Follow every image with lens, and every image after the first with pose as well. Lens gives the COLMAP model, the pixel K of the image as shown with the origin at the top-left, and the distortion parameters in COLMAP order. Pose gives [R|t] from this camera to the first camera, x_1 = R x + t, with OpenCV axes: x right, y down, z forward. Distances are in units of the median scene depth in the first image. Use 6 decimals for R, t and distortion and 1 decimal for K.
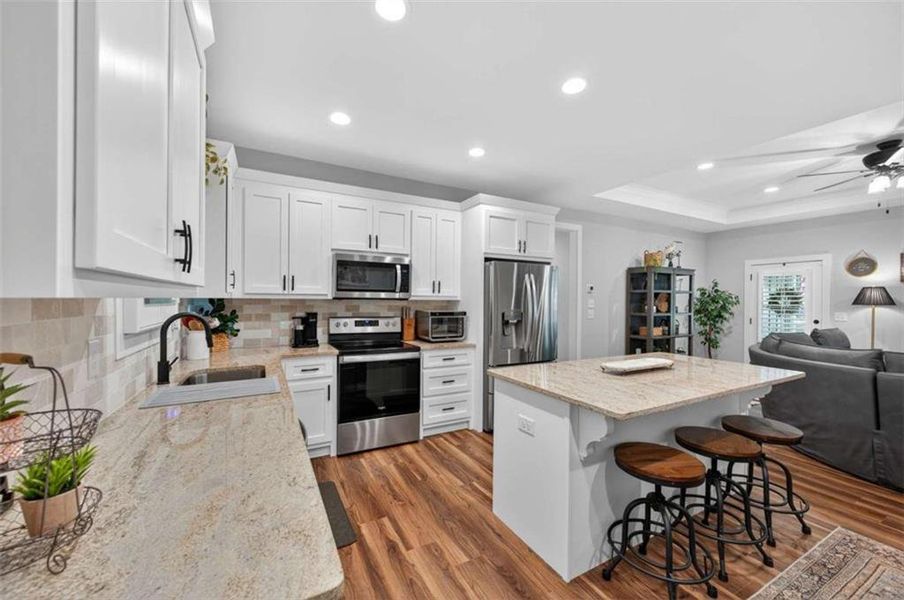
lens RADIAL K [[353.0, 0, 448.8], [0, 353.0, 302.3], [0, 0, 1]] dist [0.007676, -0.003204]
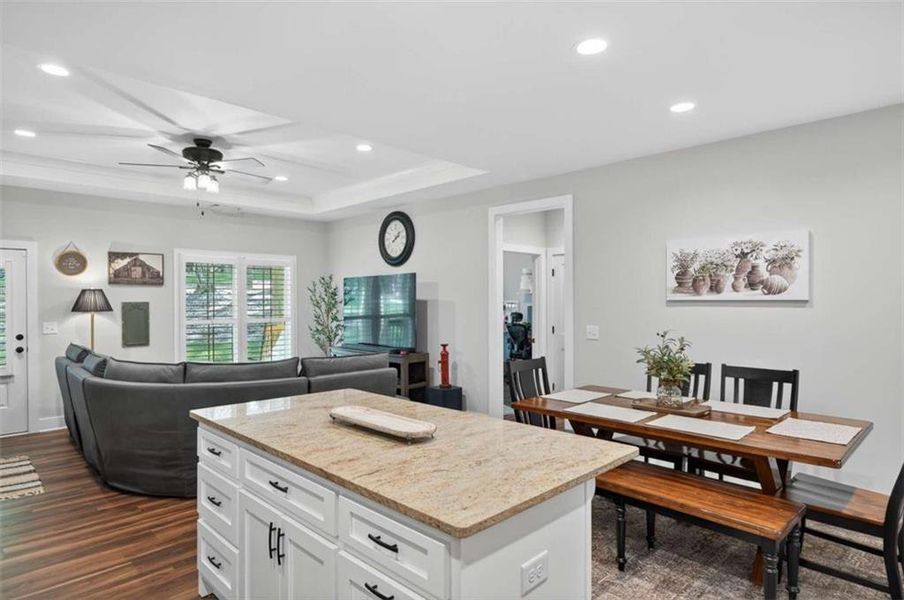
lens RADIAL K [[505.7, 0, 449.9], [0, 505.7, 300.1], [0, 0, 1]] dist [0.005021, 0.000276]
pose [[-0.285189, -0.010399, 0.958415, -0.238100], [0.010109, 0.999853, 0.013856, -0.035836], [-0.958418, 0.013640, -0.285042, 0.733680]]
